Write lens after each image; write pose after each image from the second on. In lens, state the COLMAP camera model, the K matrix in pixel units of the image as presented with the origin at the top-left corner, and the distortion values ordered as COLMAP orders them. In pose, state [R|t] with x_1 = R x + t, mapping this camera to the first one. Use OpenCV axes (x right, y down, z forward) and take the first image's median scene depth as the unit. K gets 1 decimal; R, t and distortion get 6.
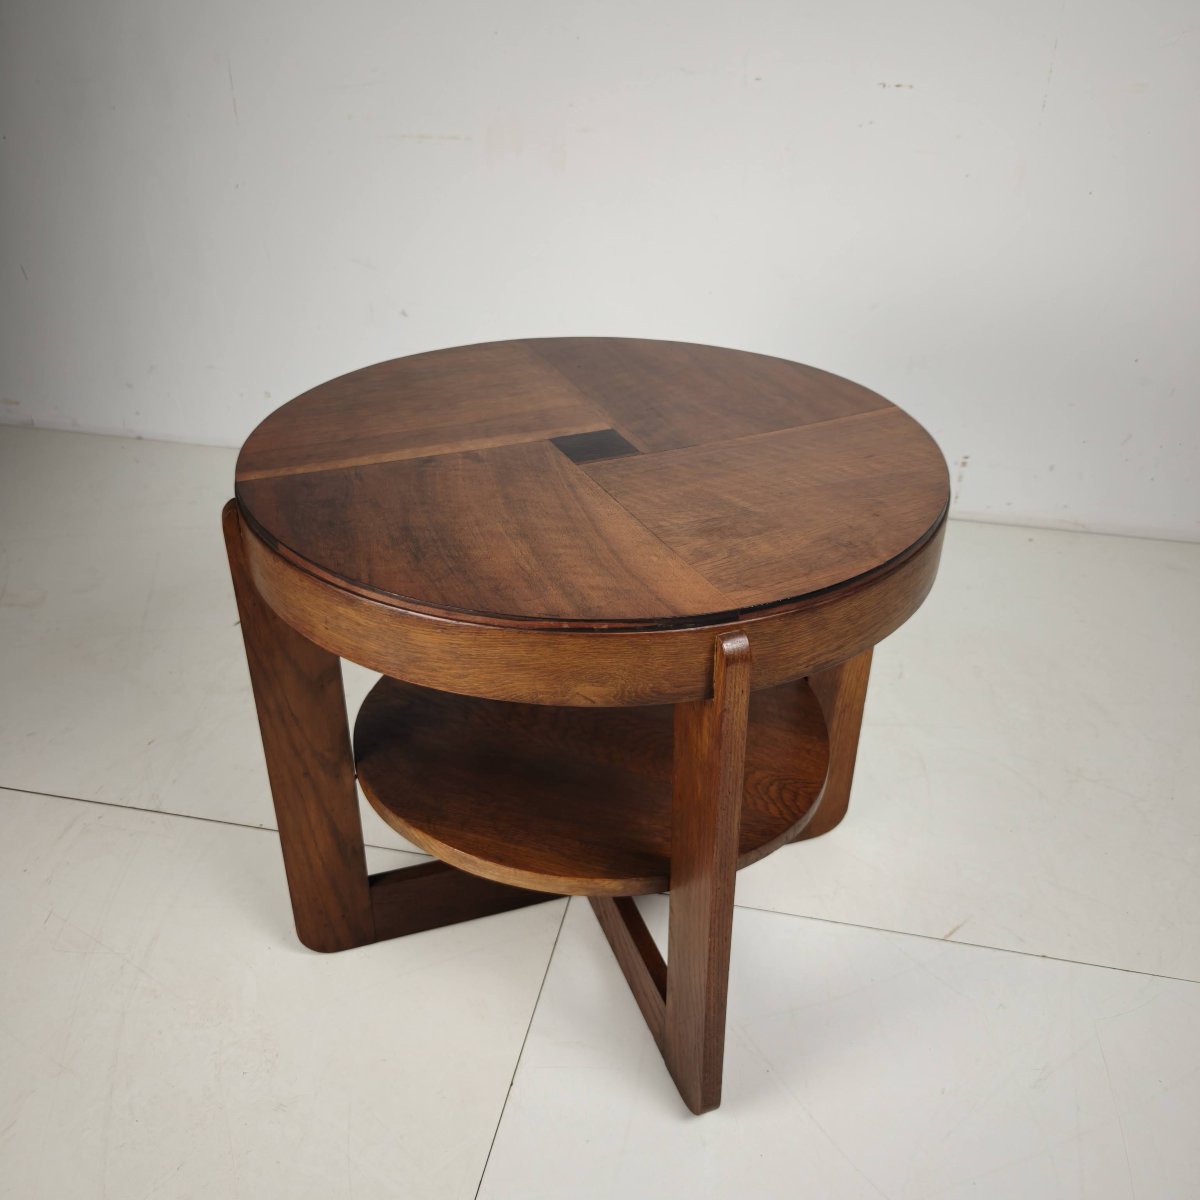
lens RADIAL K [[1102.7, 0, 591.2], [0, 1102.7, 592.6], [0, 0, 1]] dist [0.021298, 0.000000]
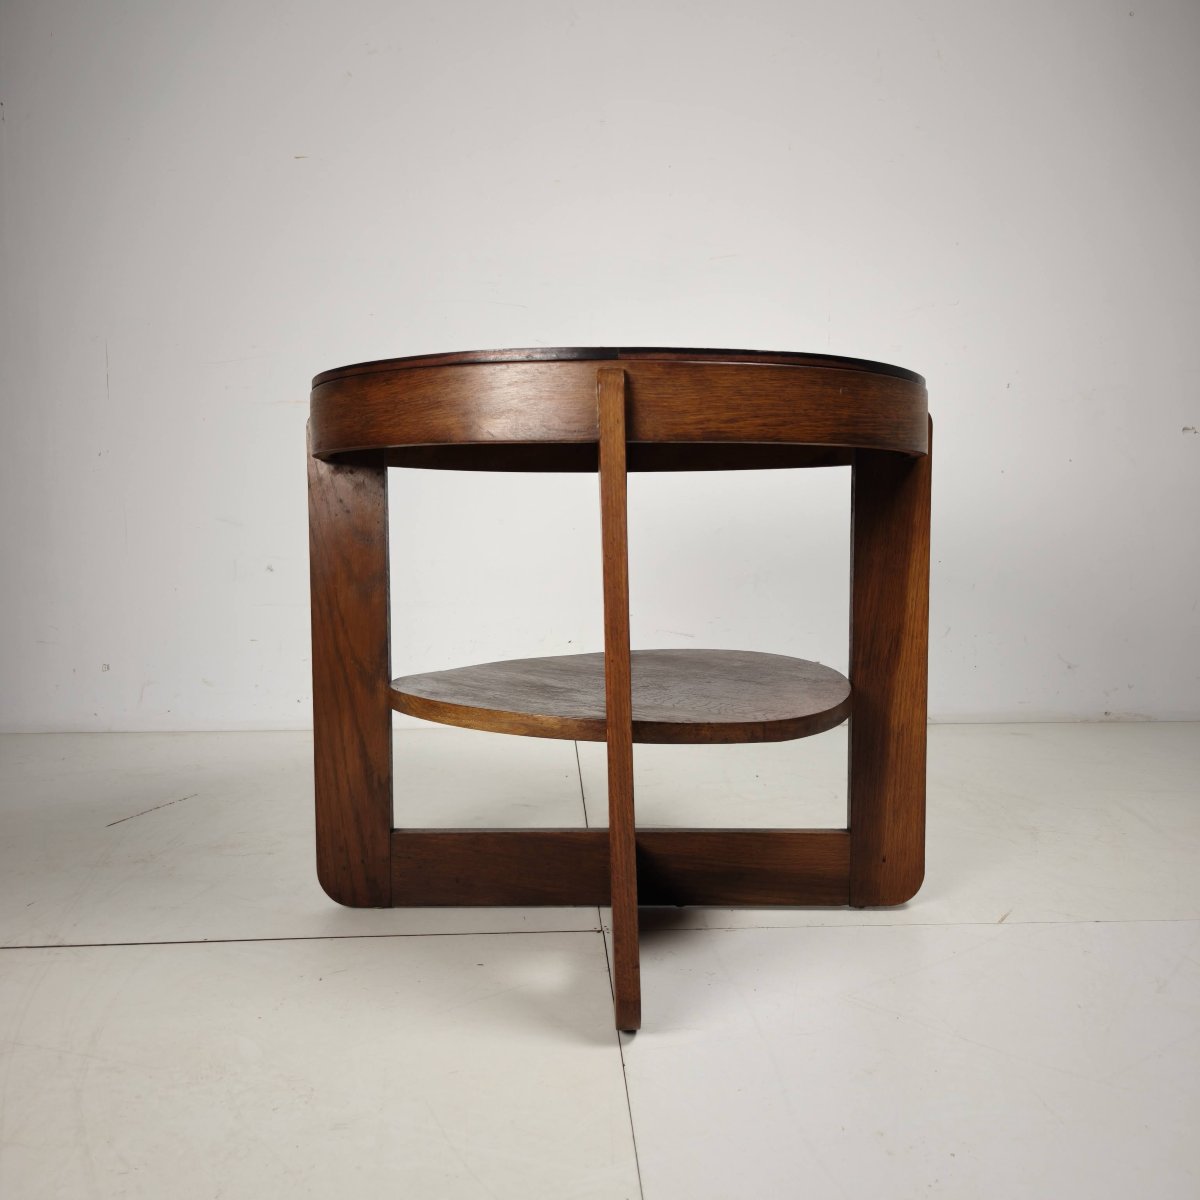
lens RADIAL K [[1102.7, 0, 612.9], [0, 1102.7, 594.1], [0, 0, 1]] dist [0.021298, 0.000000]
pose [[0.945586, 0.011130, -0.325181, 0.390557], [-0.154005, 0.895685, -0.417170, 0.558113], [0.286616, 0.444549, 0.848662, 0.111174]]
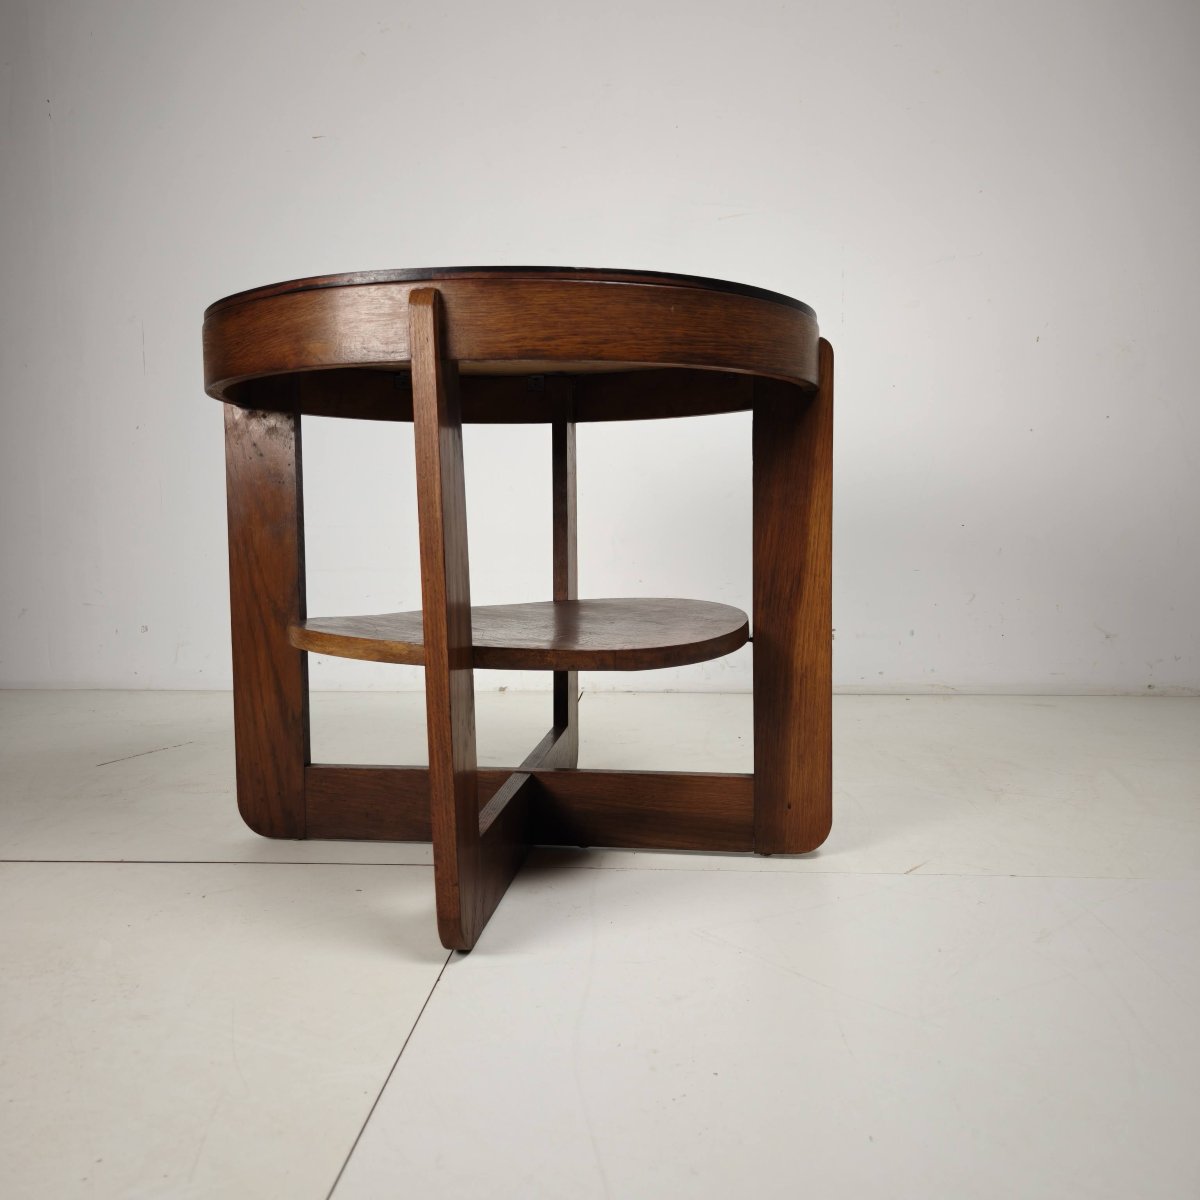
lens RADIAL K [[1102.7, 0, 598.1], [0, 1102.7, 589.6], [0, 0, 1]] dist [0.021298, 0.000000]
pose [[0.892920, 0.012400, -0.450045, 0.629041], [-0.210233, 0.895427, -0.392445, 0.566113], [0.398116, 0.445036, 0.802151, 0.228303]]
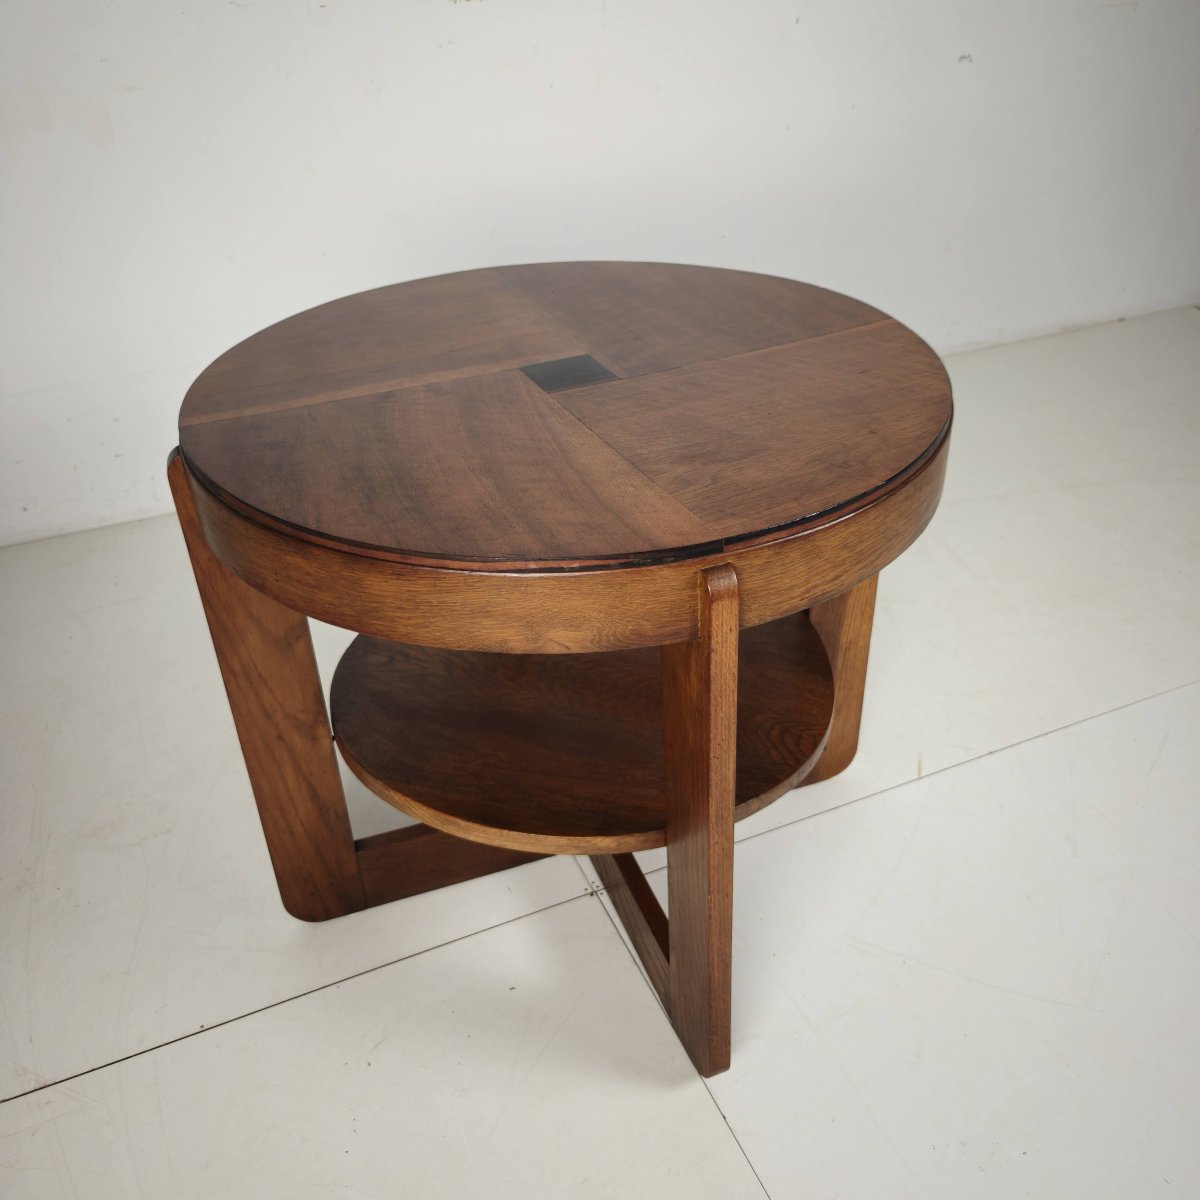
lens RADIAL K [[1102.7, 0, 594.5], [0, 1102.7, 583.6], [0, 0, 1]] dist [0.021298, 0.000000]
pose [[0.999082, -0.042082, -0.007963, 0.026388], [0.042351, 0.998409, 0.037236, 0.010157], [0.006383, -0.037539, 0.999275, 0.070220]]
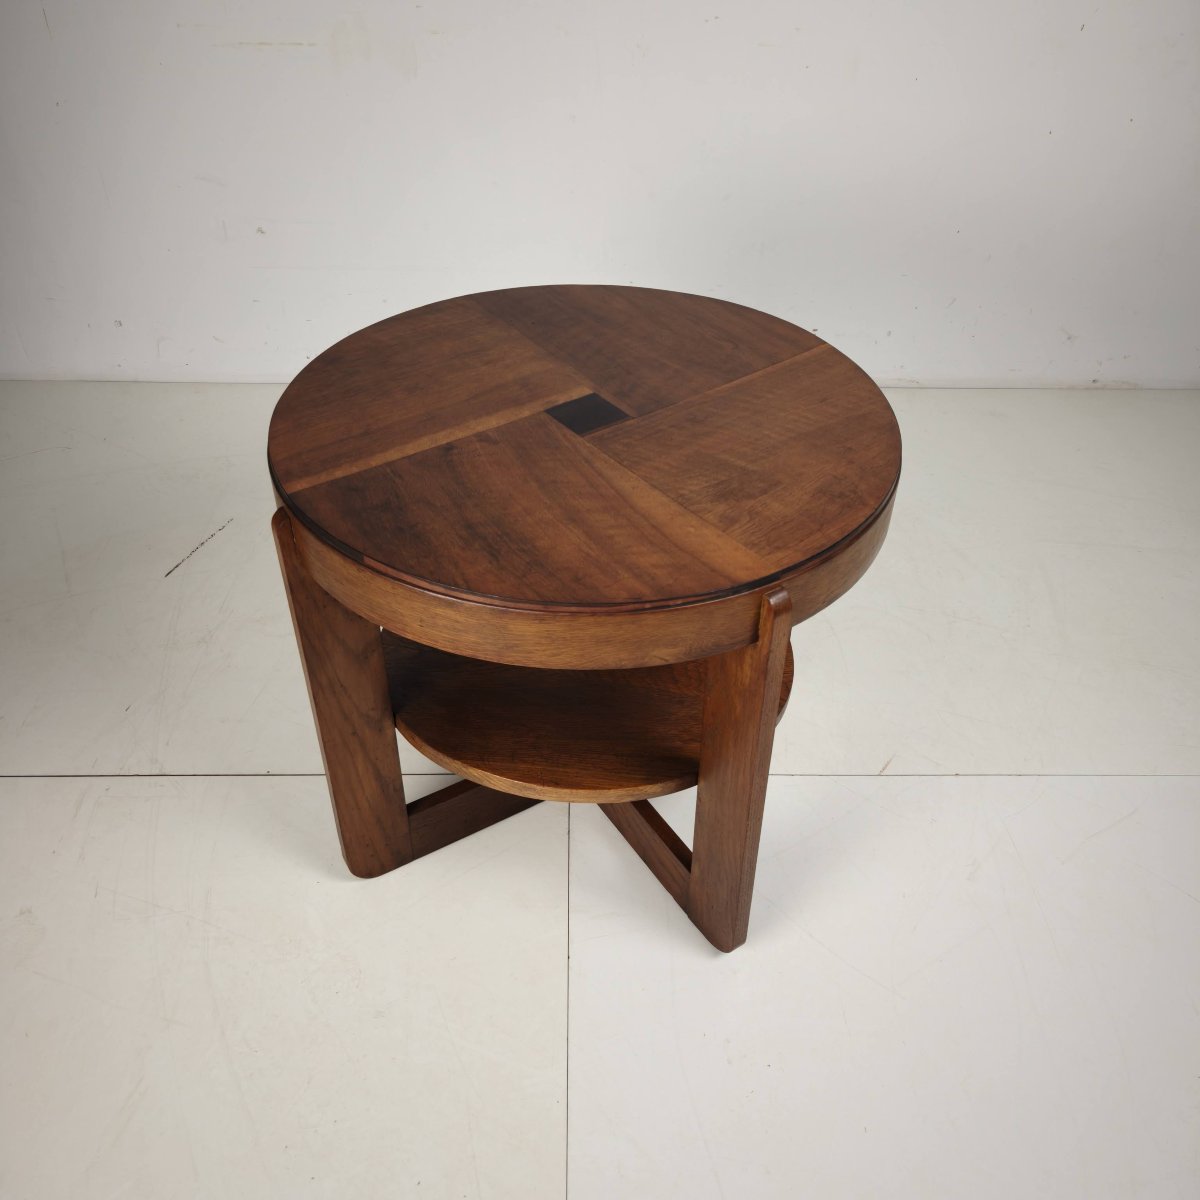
lens RADIAL K [[1102.7, 0, 588.8], [0, 1102.7, 594.3], [0, 0, 1]] dist [0.021298, 0.000000]
pose [[0.975318, -0.135647, 0.174228, -0.223372], [0.107873, 0.981196, 0.160055, -0.137802], [-0.192663, -0.137310, 0.971611, -0.114092]]
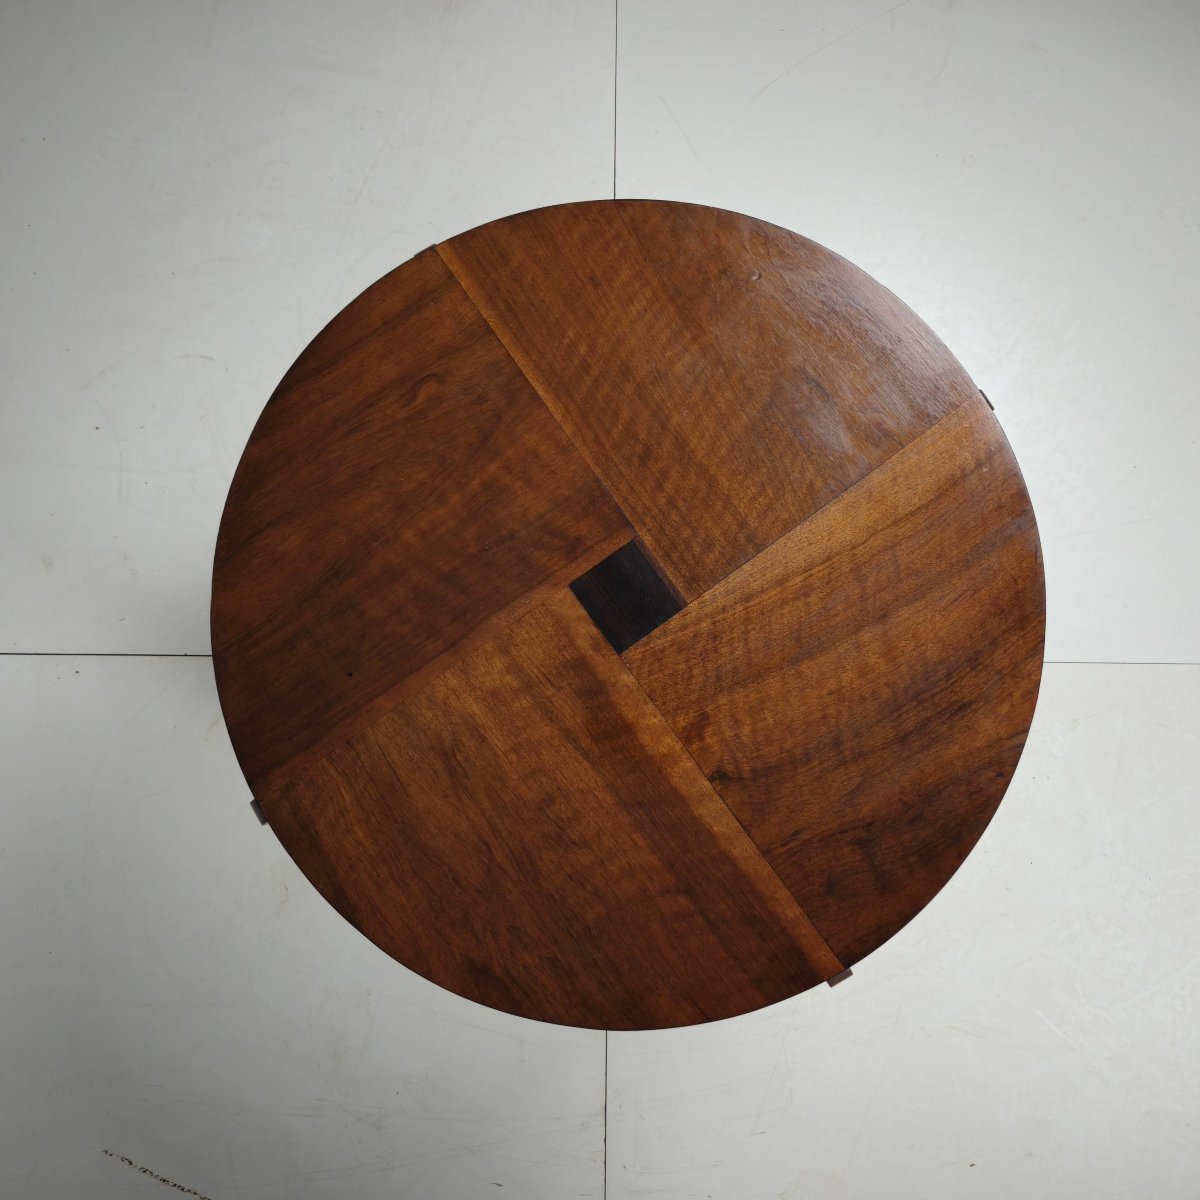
lens RADIAL K [[1102.7, 0, 600.4], [0, 1102.7, 608.8], [0, 0, 1]] dist [0.021298, 0.000000]
pose [[-0.198381, -0.975563, 0.094458, -0.083930], [0.514584, -0.021647, 0.857167, -0.888831], [-0.834175, 0.218652, 0.506304, 0.621990]]
